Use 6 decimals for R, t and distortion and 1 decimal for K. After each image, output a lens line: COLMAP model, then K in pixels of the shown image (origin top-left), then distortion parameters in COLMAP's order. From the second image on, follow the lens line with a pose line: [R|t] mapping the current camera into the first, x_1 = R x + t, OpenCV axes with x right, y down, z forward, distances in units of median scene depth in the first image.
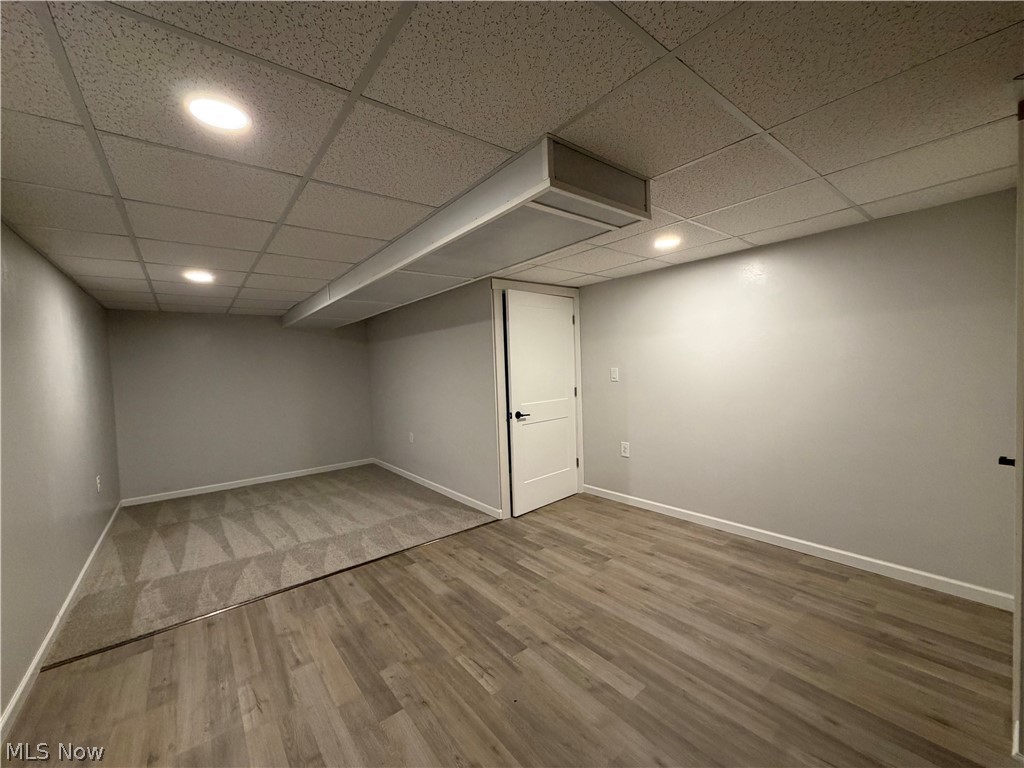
lens RADIAL K [[409.2, 0, 490.8], [0, 409.2, 376.3], [0, 0, 1]] dist [-0.001487, 0.000262]
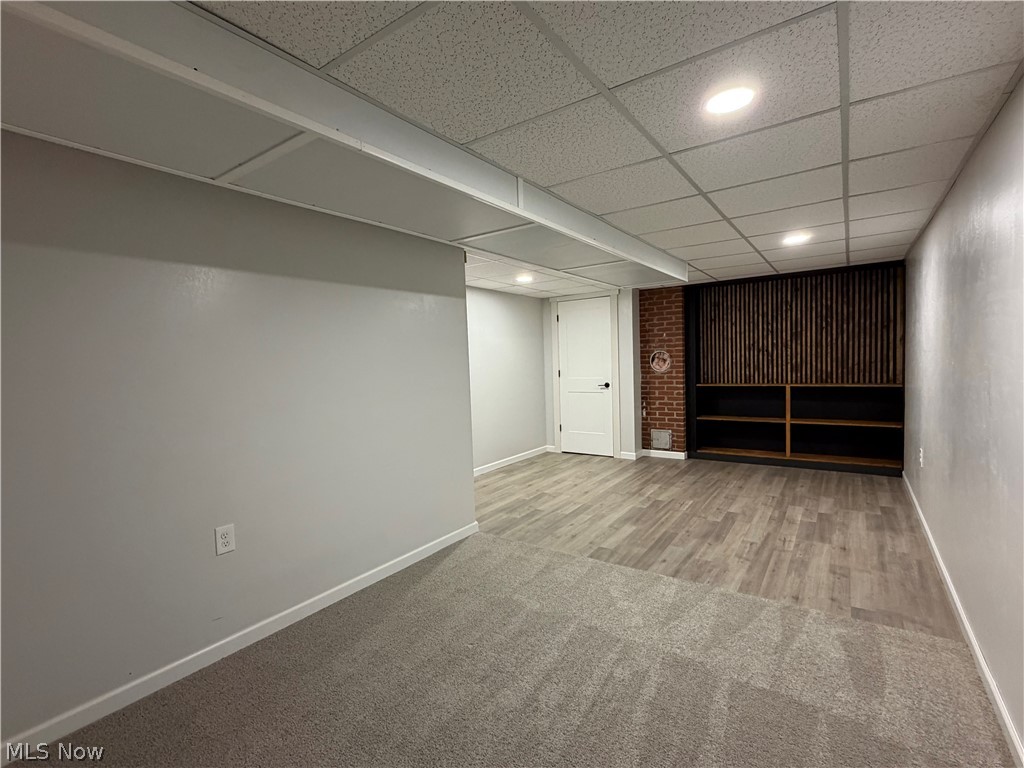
lens RADIAL K [[481.5, 0, 516.4], [0, 481.5, 388.2], [0, 0, 1]] dist [0.004086, 0.000514]
pose [[-0.319506, -0.006539, 0.947562, -1.556281], [0.067838, 0.997253, 0.029756, 0.031290], [-0.945153, 0.073788, -0.318184, 1.954511]]
